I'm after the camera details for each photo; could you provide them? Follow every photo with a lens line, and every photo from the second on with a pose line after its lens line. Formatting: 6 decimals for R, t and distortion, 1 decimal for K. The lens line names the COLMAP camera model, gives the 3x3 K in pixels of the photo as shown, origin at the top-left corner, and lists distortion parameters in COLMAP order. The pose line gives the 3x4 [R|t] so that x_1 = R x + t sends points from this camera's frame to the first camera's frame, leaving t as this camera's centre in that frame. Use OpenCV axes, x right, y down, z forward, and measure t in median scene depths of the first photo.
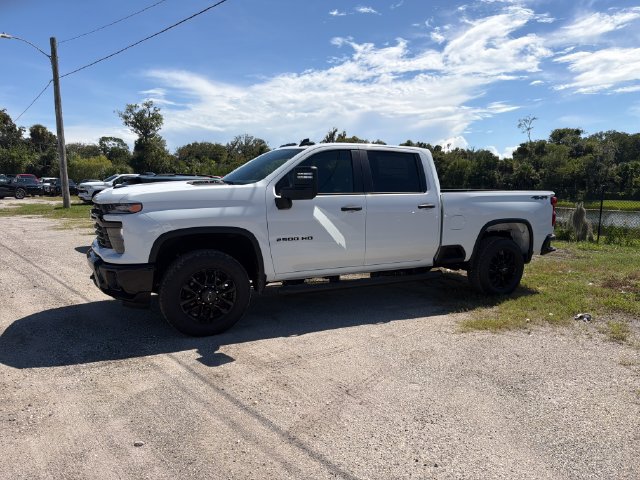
lens RADIAL K [[456.5, 0, 324.0], [0, 456.5, 238.7], [0, 0, 1]] dist [0.047389, -0.052709]
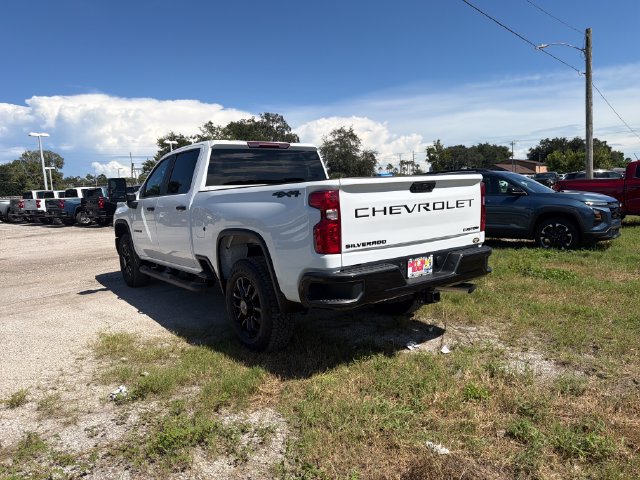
lens RADIAL K [[456.5, 0, 315.8], [0, 456.5, 240.1], [0, 0, 1]] dist [0.047389, -0.052709]
pose [[0.152928, 0.082387, -0.984797, 1.123340], [-0.067722, 0.995050, 0.072728, -0.088039], [0.985914, 0.055570, 0.157751, 1.083822]]
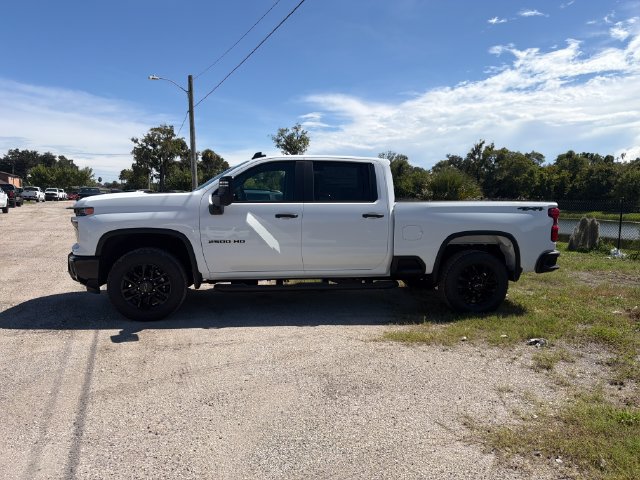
lens RADIAL K [[456.5, 0, 316.0], [0, 456.5, 239.4], [0, 0, 1]] dist [0.047389, -0.052709]
pose [[0.944113, 0.029495, -0.328301, 0.419545], [-0.040550, 0.998816, -0.026878, 0.013041], [0.327120, 0.038689, 0.944191, 0.017567]]
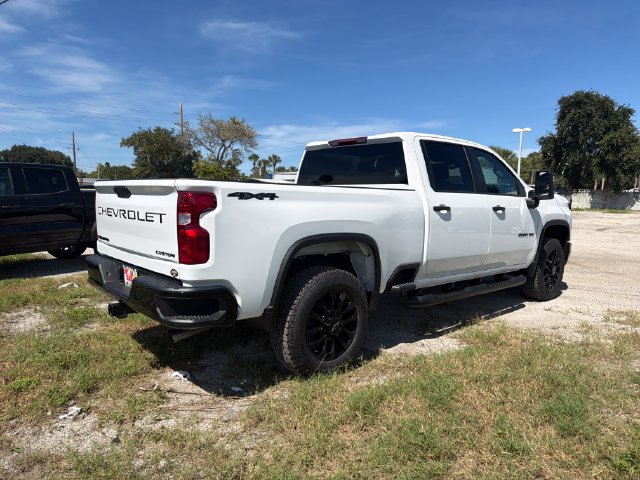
lens RADIAL K [[456.5, 0, 321.1], [0, 456.5, 241.5], [0, 0, 1]] dist [0.047389, -0.052709]
pose [[-0.969260, -0.009406, -0.245860, 0.437279], [-0.064377, 0.974151, 0.216528, -0.204526], [0.237469, 0.225700, -0.944811, 1.935961]]
